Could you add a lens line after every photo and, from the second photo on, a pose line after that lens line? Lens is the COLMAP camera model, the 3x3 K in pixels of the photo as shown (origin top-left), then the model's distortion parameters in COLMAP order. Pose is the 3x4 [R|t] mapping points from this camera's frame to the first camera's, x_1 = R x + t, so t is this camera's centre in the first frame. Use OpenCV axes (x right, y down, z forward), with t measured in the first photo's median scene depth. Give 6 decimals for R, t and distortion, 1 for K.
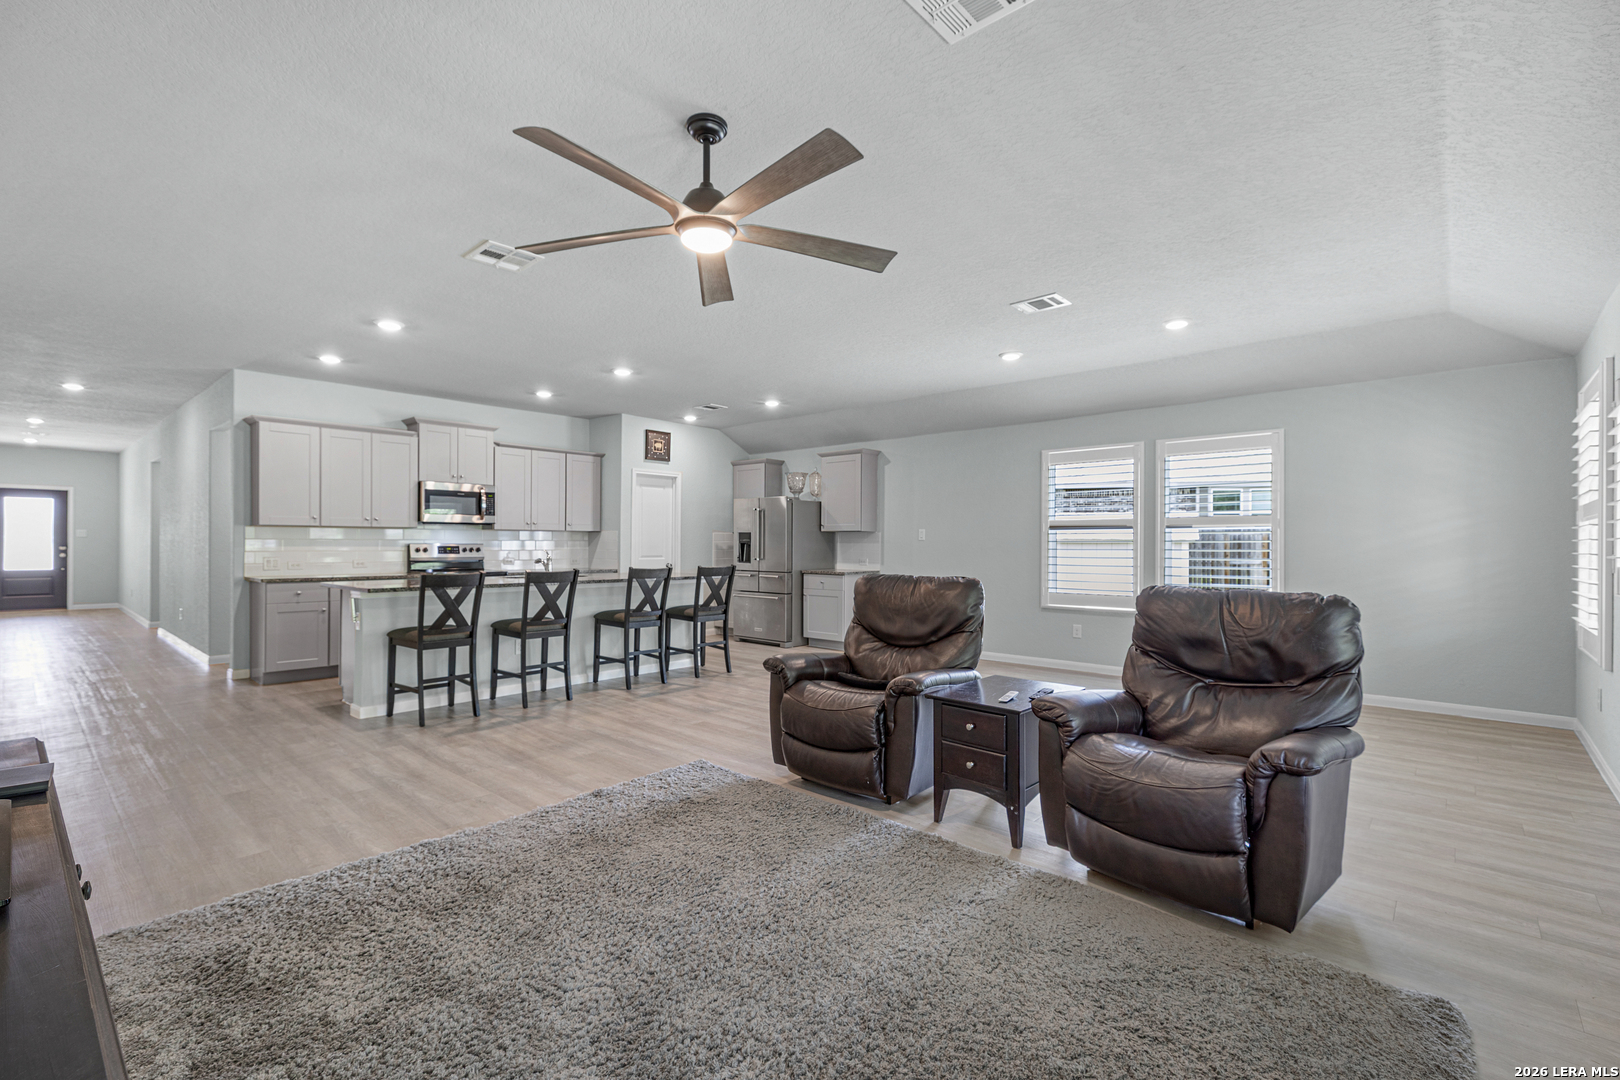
lens RADIAL K [[729.9, 0, 815.7], [0, 729.9, 545.7], [0, 0, 1]] dist [0.015254, 0.001267]
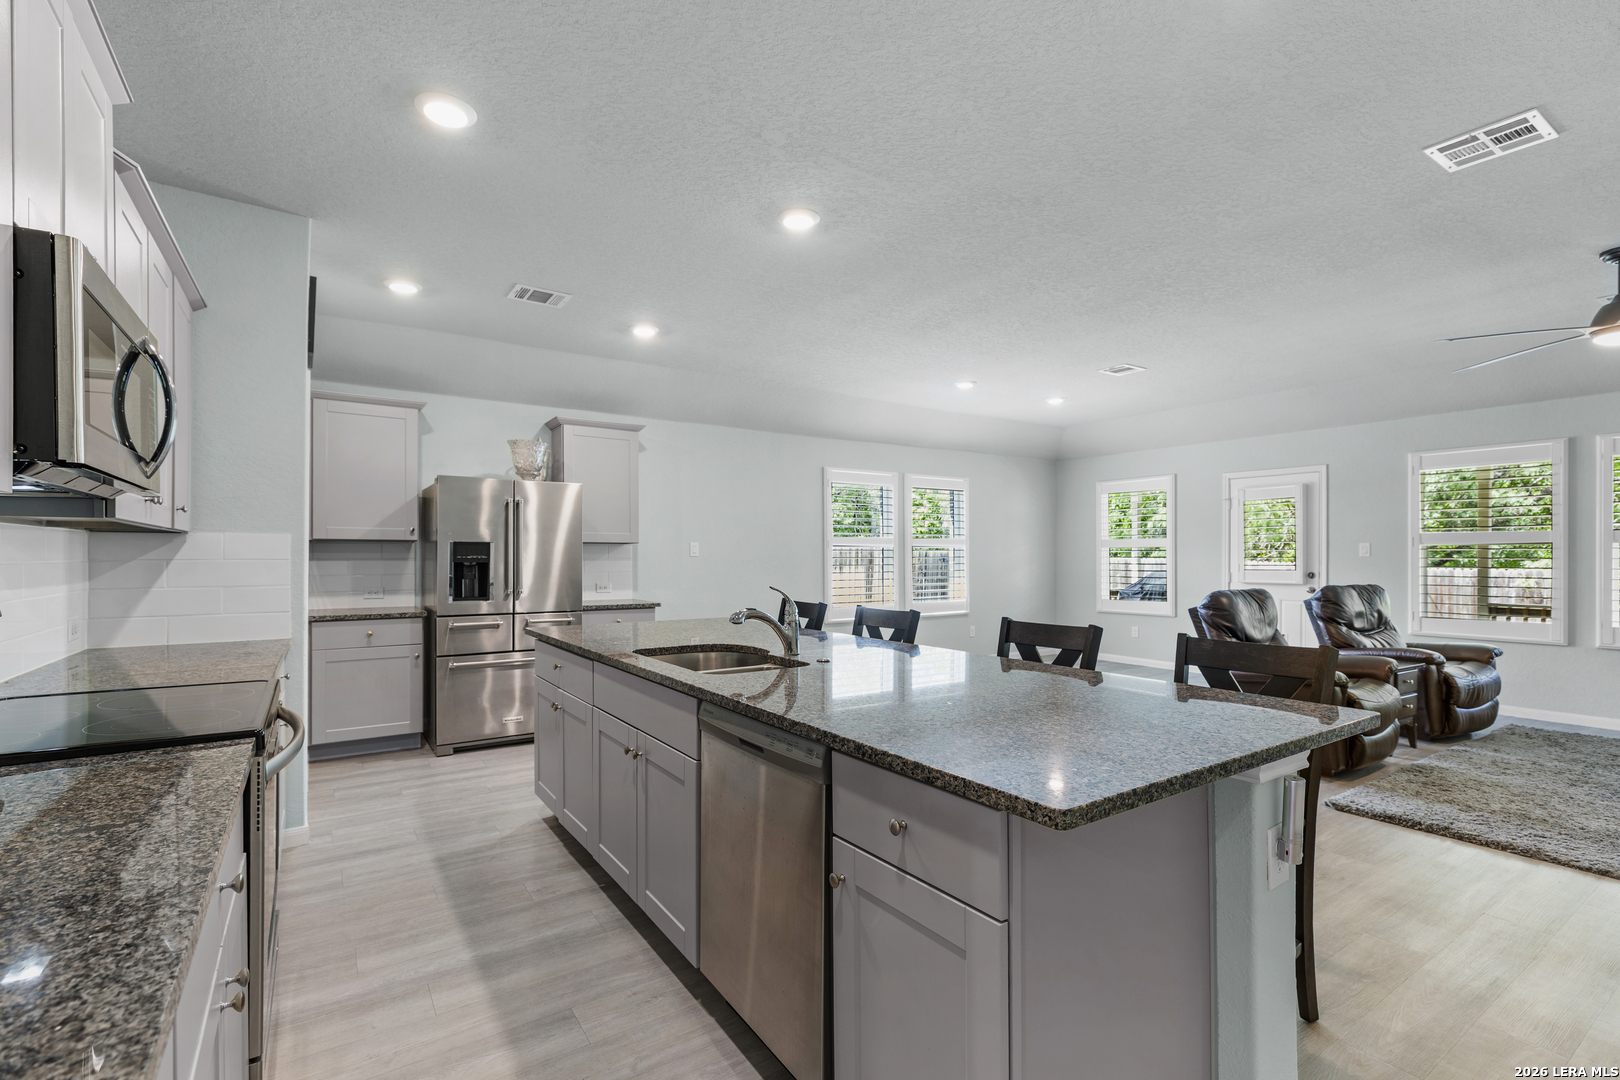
lens RADIAL K [[729.9, 0, 814.5], [0, 729.9, 565.7], [0, 0, 1]] dist [0.015254, 0.001267]
pose [[0.232038, -0.016554, 0.972566, -0.835537], [0.001175, 0.999859, 0.016738, -0.014822], [-0.972706, -0.002741, 0.232025, 0.976971]]
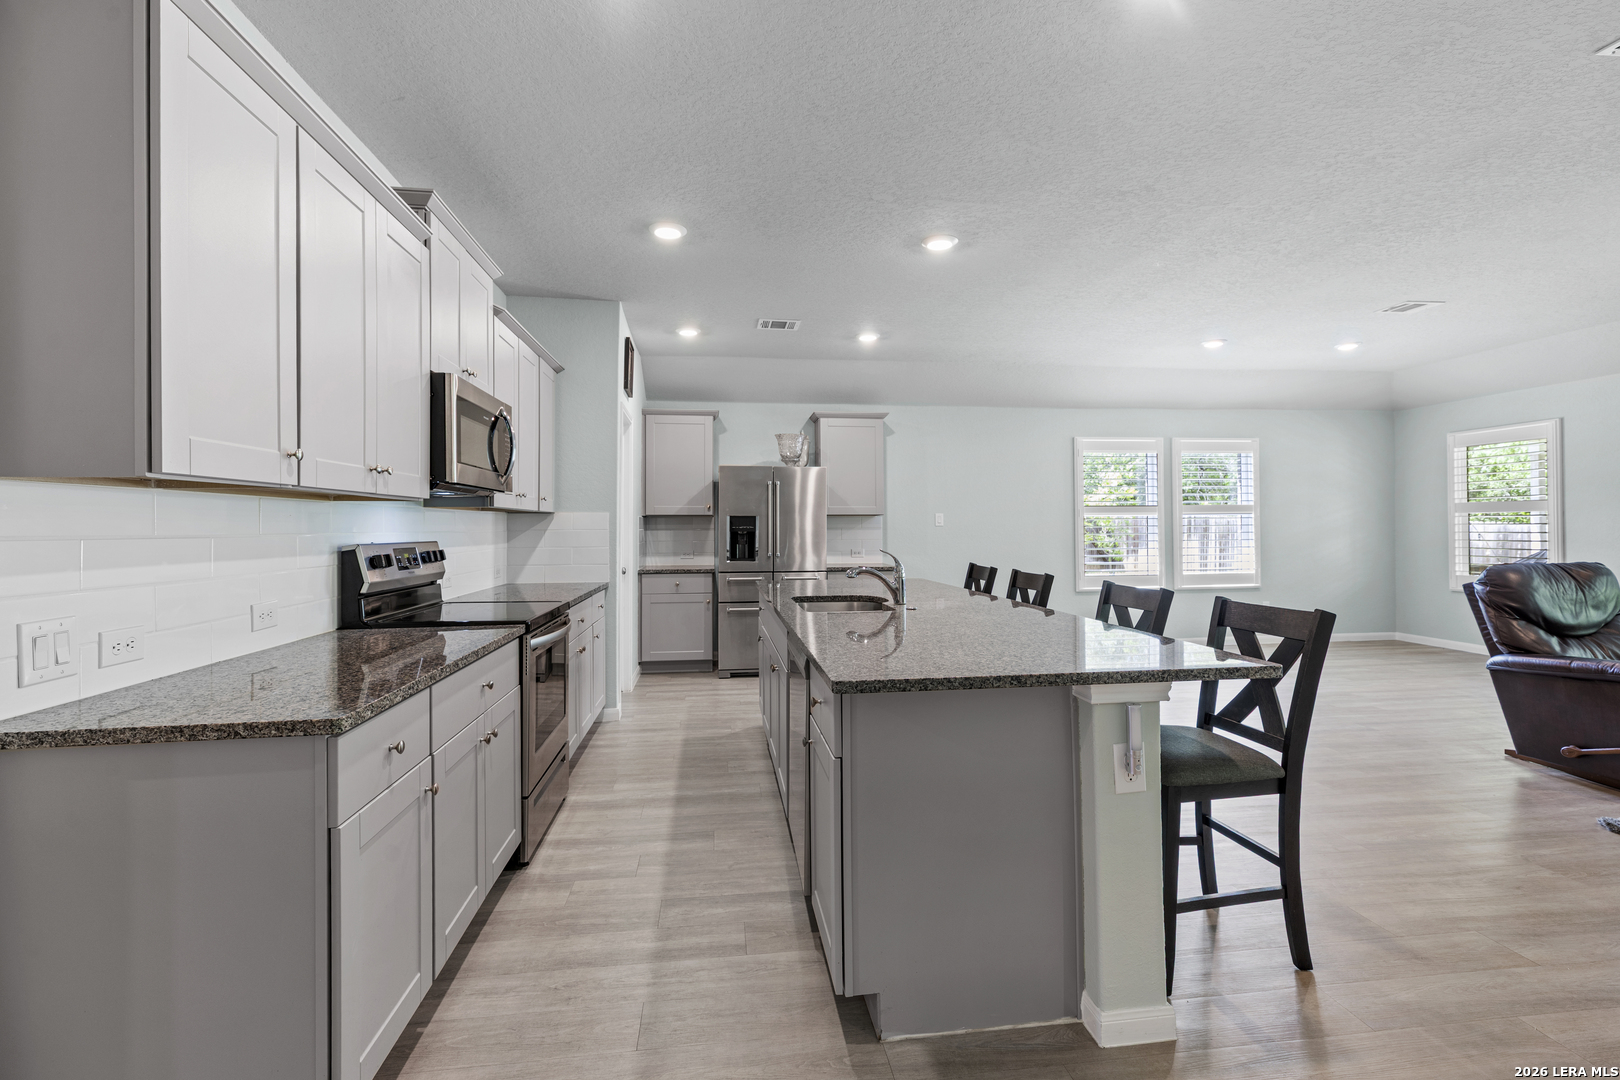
lens RADIAL K [[729.9, 0, 823.1], [0, 729.9, 531.0], [0, 0, 1]] dist [0.015254, 0.001267]
pose [[0.630748, -0.011819, 0.775897, -0.875377], [0.007592, 0.999930, 0.009060, -0.014820], [-0.775950, 0.000176, 0.630794, 0.787114]]
